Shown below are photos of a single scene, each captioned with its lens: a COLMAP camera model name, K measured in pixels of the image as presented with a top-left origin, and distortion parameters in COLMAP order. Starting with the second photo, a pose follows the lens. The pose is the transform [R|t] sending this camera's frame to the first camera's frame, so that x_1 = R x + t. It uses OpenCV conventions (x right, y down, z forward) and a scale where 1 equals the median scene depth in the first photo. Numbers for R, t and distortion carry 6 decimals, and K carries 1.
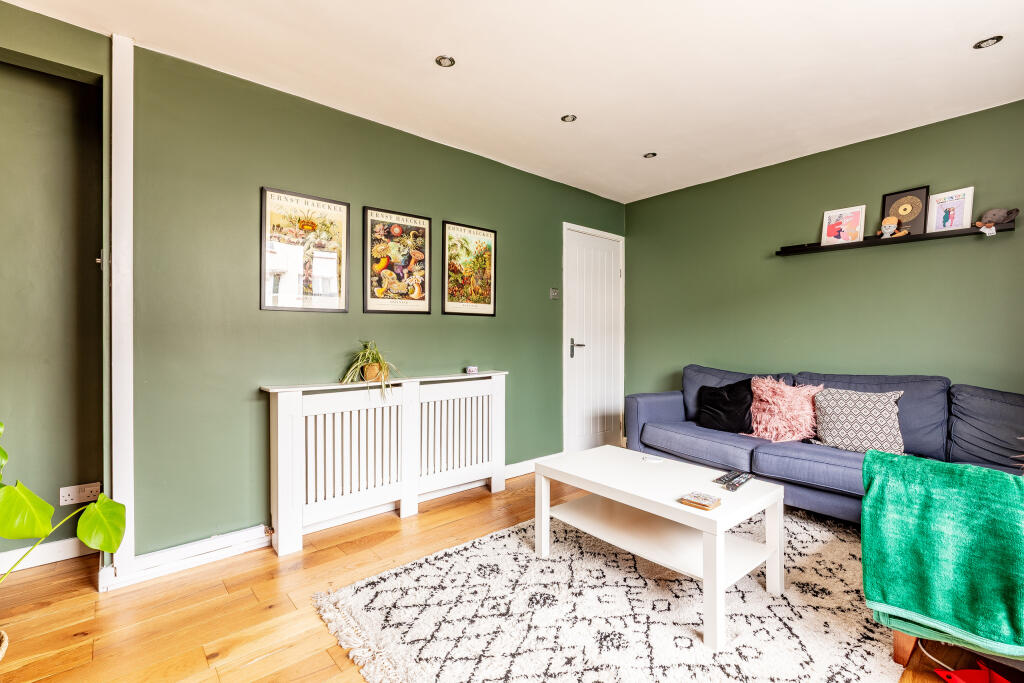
lens RADIAL K [[451.2, 0, 465.1], [0, 451.2, 336.3], [0, 0, 1]] dist [-0.001263, 0.000153]
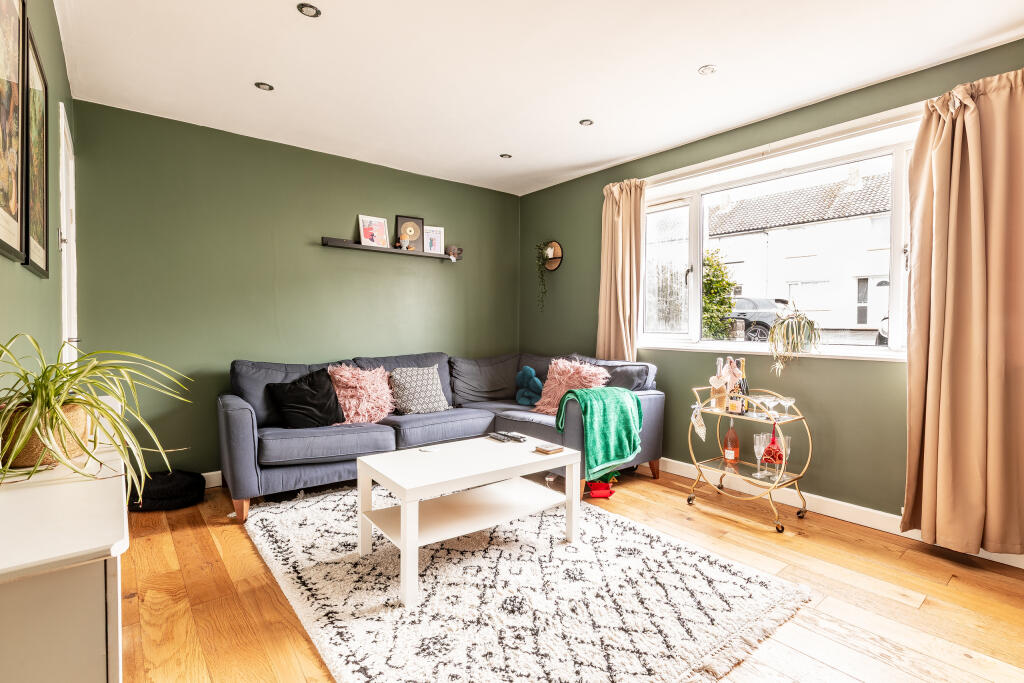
lens RADIAL K [[500.5, 0, 585.7], [0, 500.5, 342.2], [0, 0, 1]] dist [0.000209, -0.000031]
pose [[-0.103827, -0.029951, 0.994144, -0.666108], [-0.003192, 0.999551, 0.029780, 0.004771], [-0.994590, -0.000081, -0.103876, 0.737498]]
